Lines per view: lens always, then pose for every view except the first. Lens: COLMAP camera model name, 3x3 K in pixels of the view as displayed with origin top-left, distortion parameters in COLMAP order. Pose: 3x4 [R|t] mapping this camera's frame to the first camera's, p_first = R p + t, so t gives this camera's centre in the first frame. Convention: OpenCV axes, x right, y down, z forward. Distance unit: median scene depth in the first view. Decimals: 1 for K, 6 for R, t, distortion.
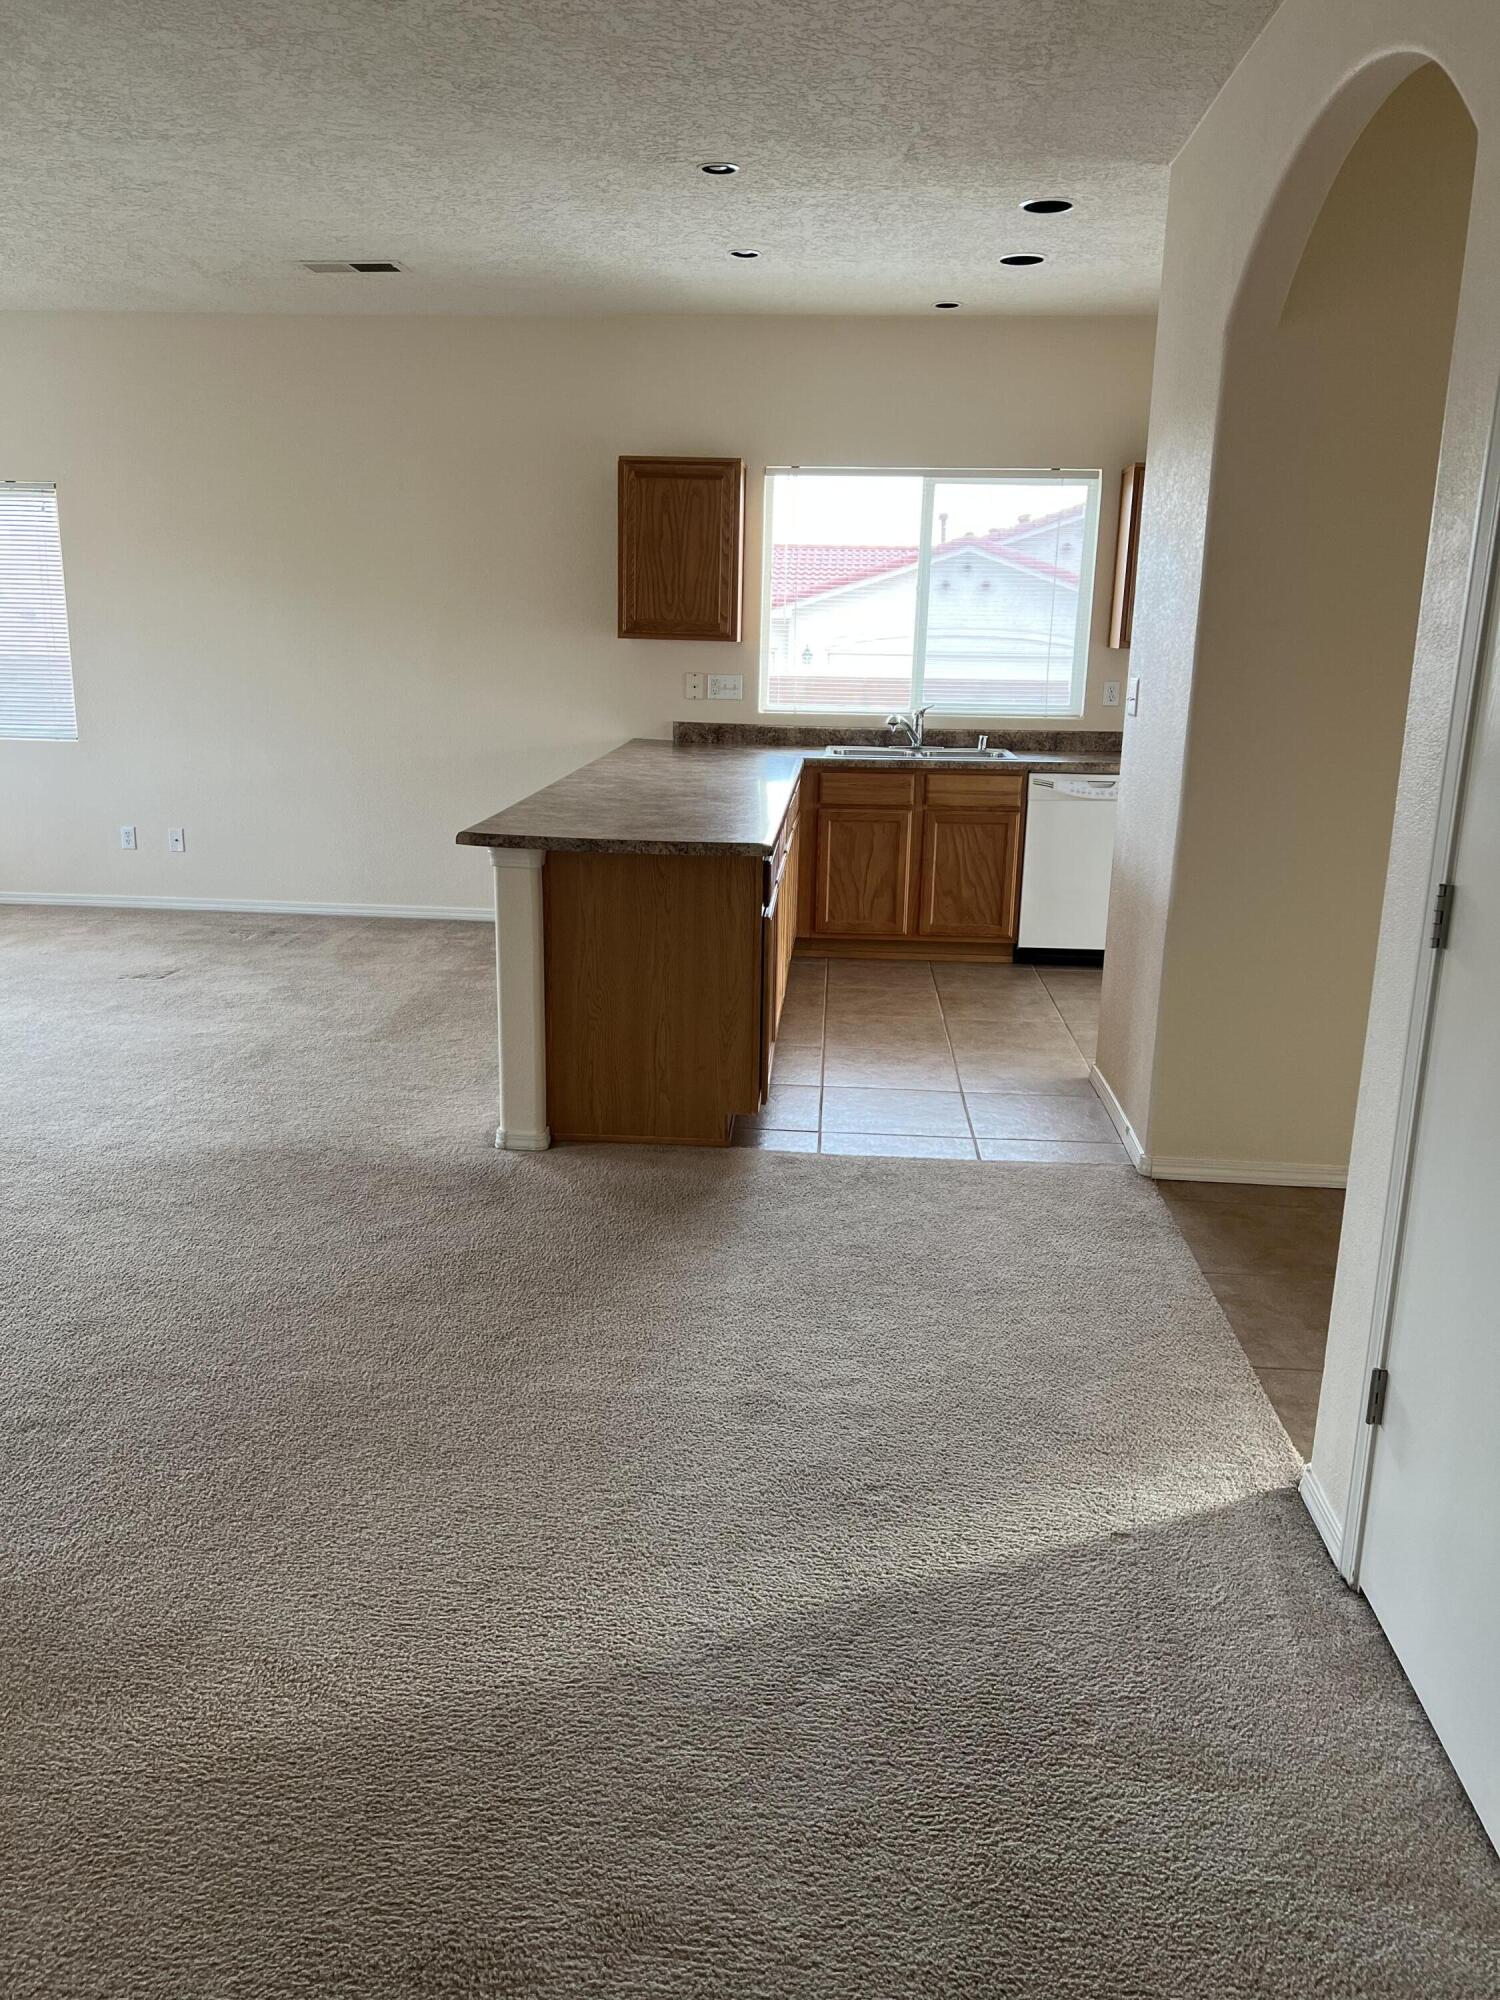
lens RADIAL K [[1497.4, 0, 735.2], [0, 1497.4, 996.7], [0, 0, 1]] dist [0.054606, -0.059882]
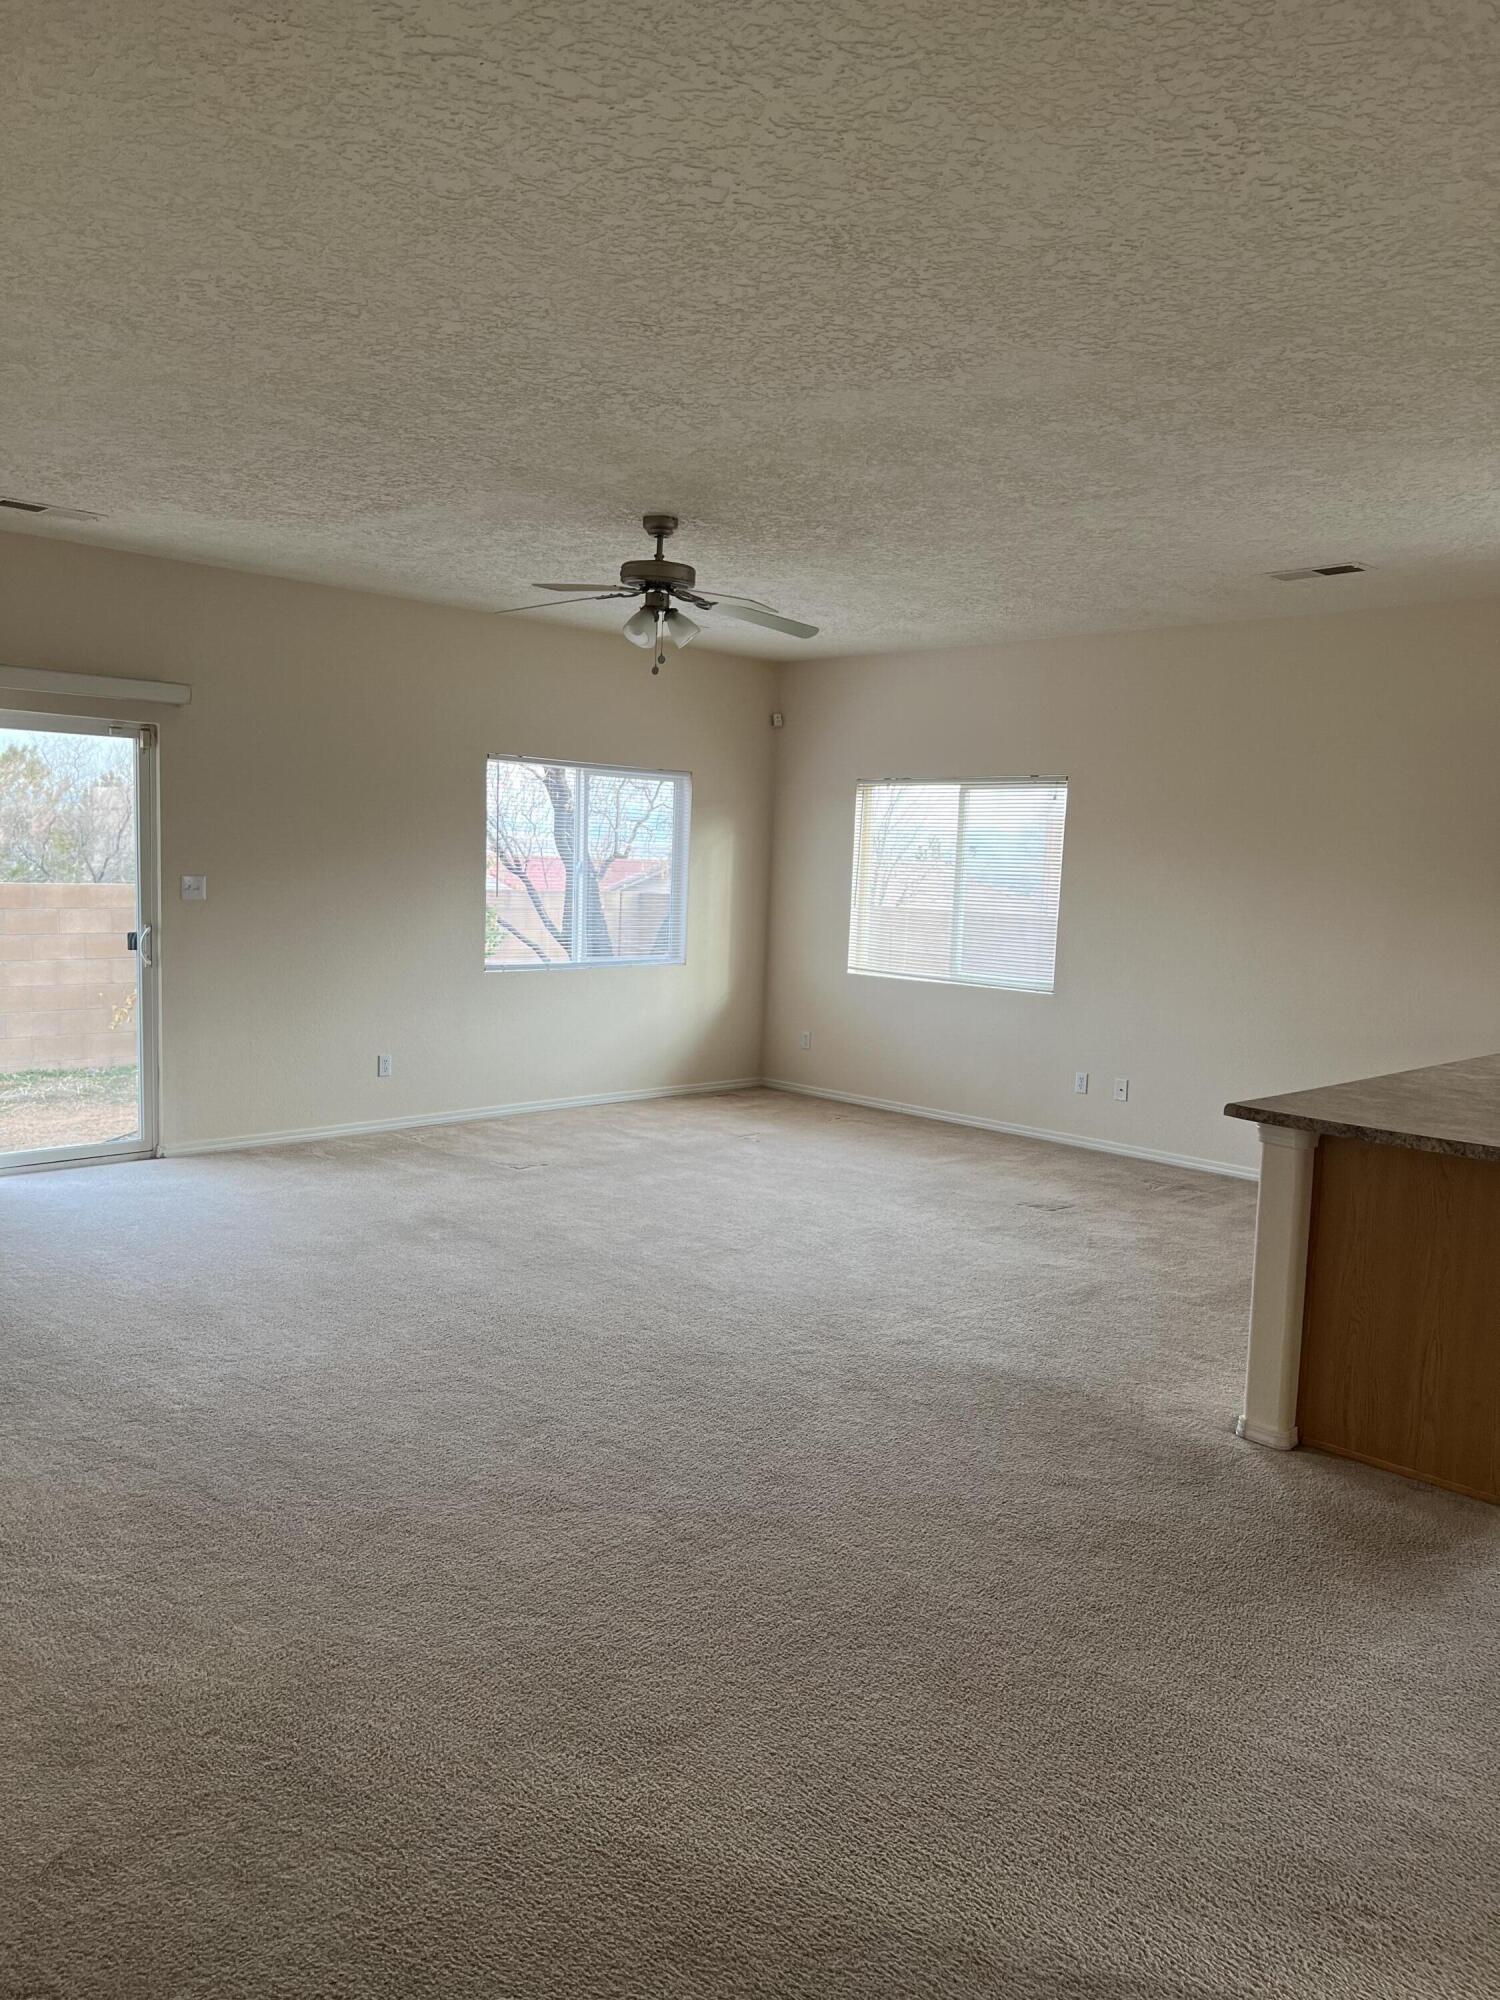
lens RADIAL K [[1497.4, 0, 746.1], [0, 1497.4, 990.5], [0, 0, 1]] dist [0.054606, -0.059882]
pose [[0.757186, 0.070003, -0.649437, 0.213565], [-0.183229, 0.977085, -0.108310, -0.014524], [0.626974, 0.201007, 0.752662, 0.023105]]
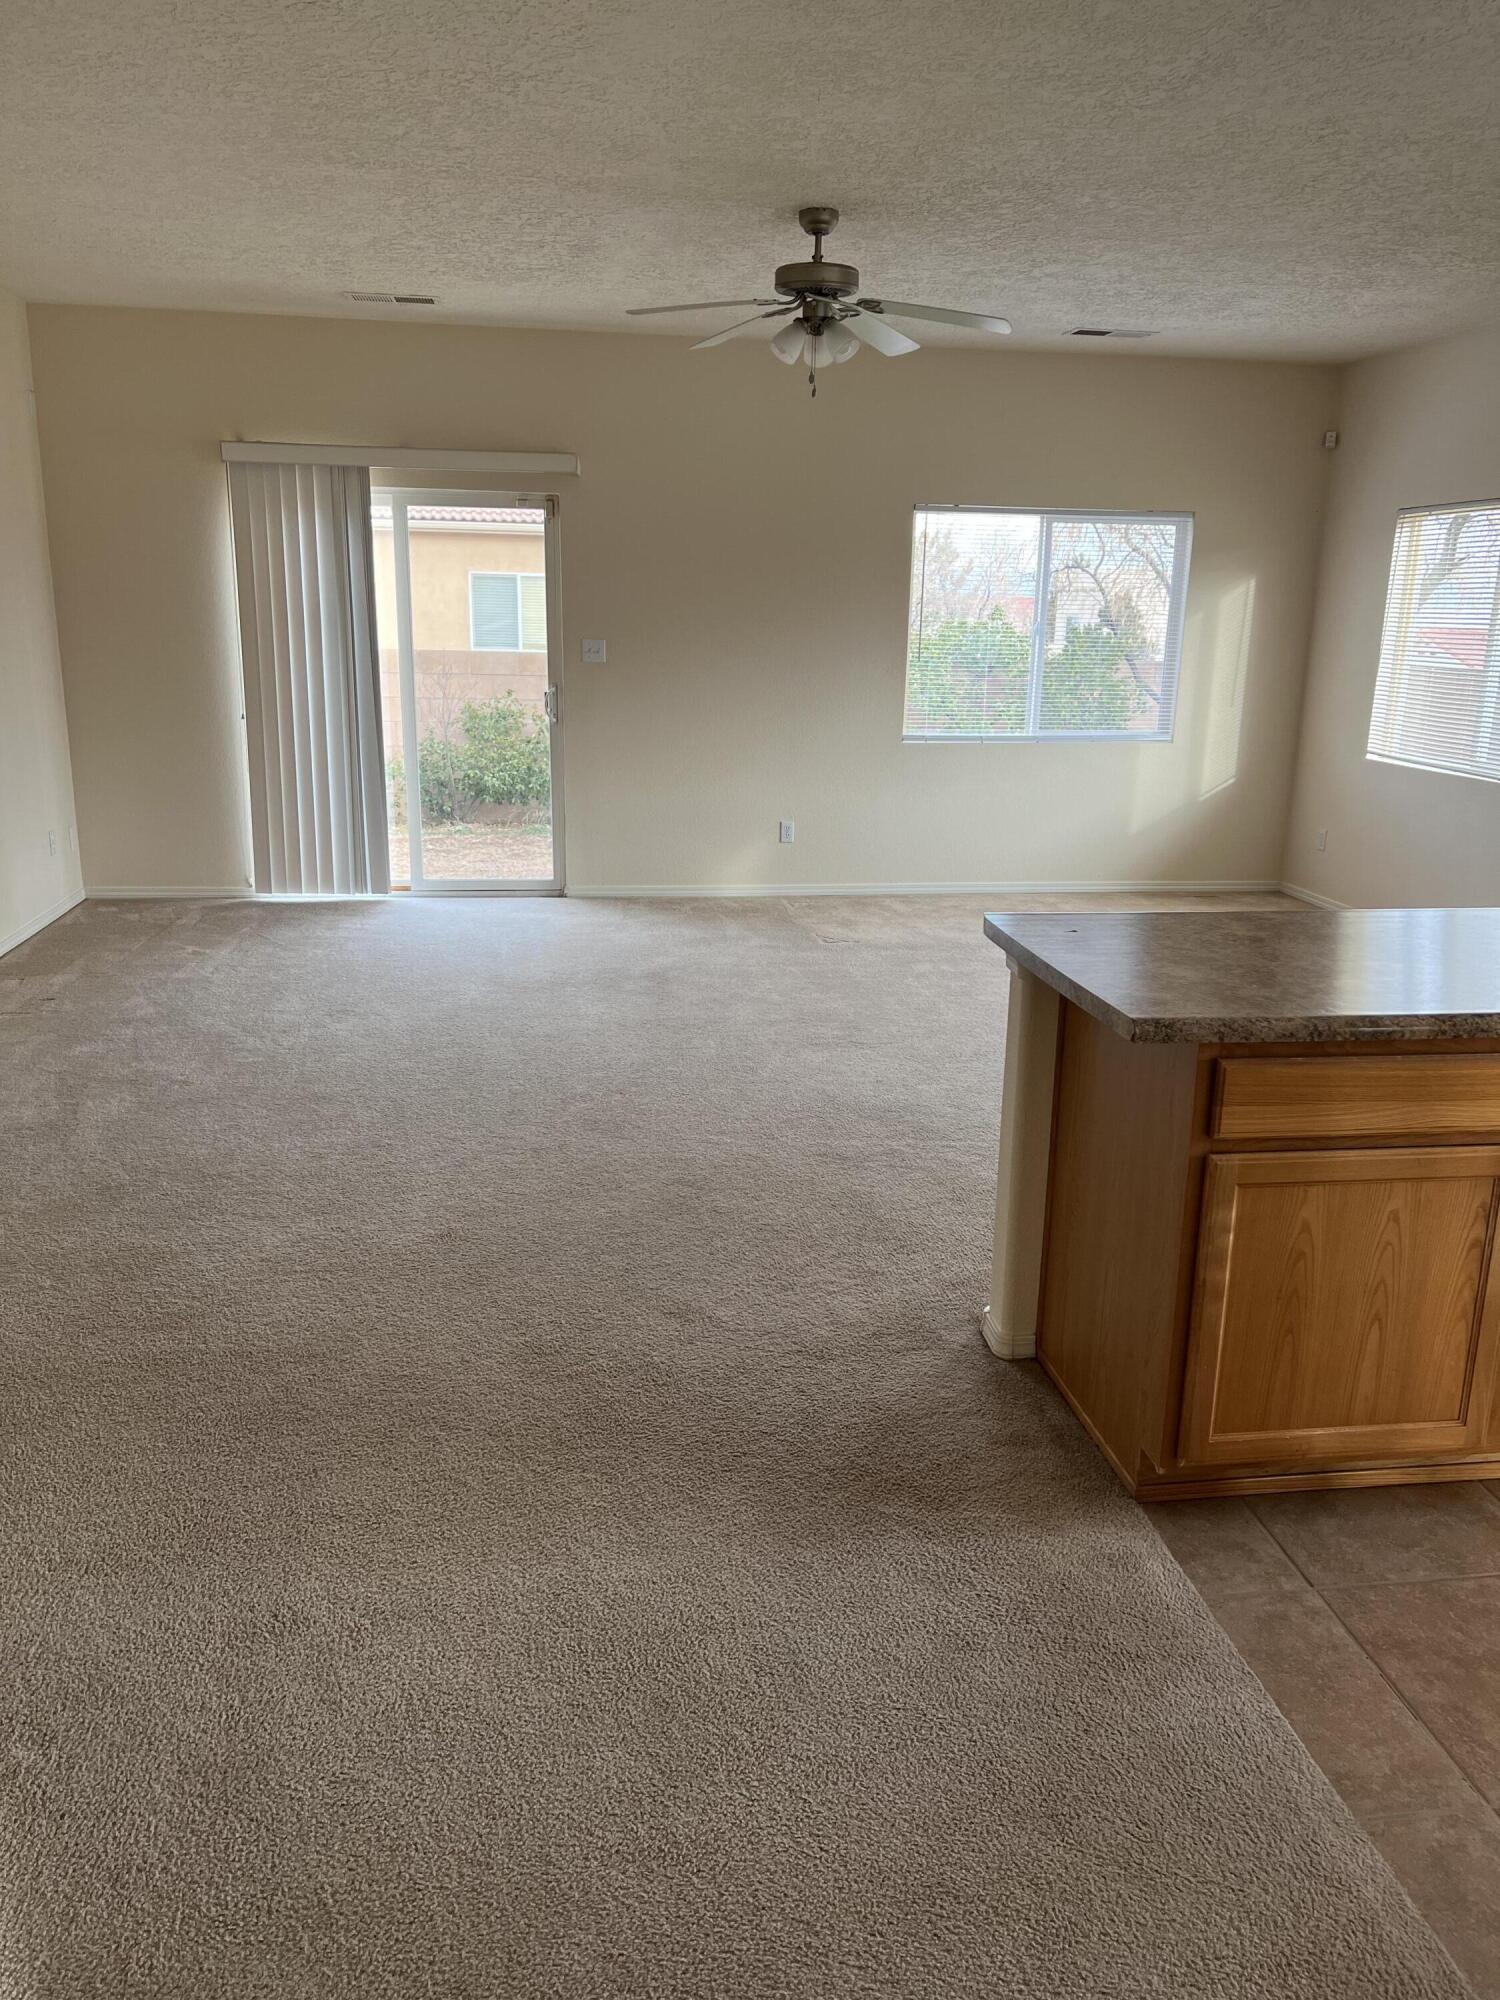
lens RADIAL K [[1497.4, 0, 742.1], [0, 1497.4, 999.5], [0, 0, 1]] dist [0.054606, -0.059882]
pose [[0.219001, 0.235396, -0.946904, 0.511376], [-0.254509, 0.950648, 0.177463, -0.166669], [0.941947, 0.202131, 0.268103, 0.658139]]
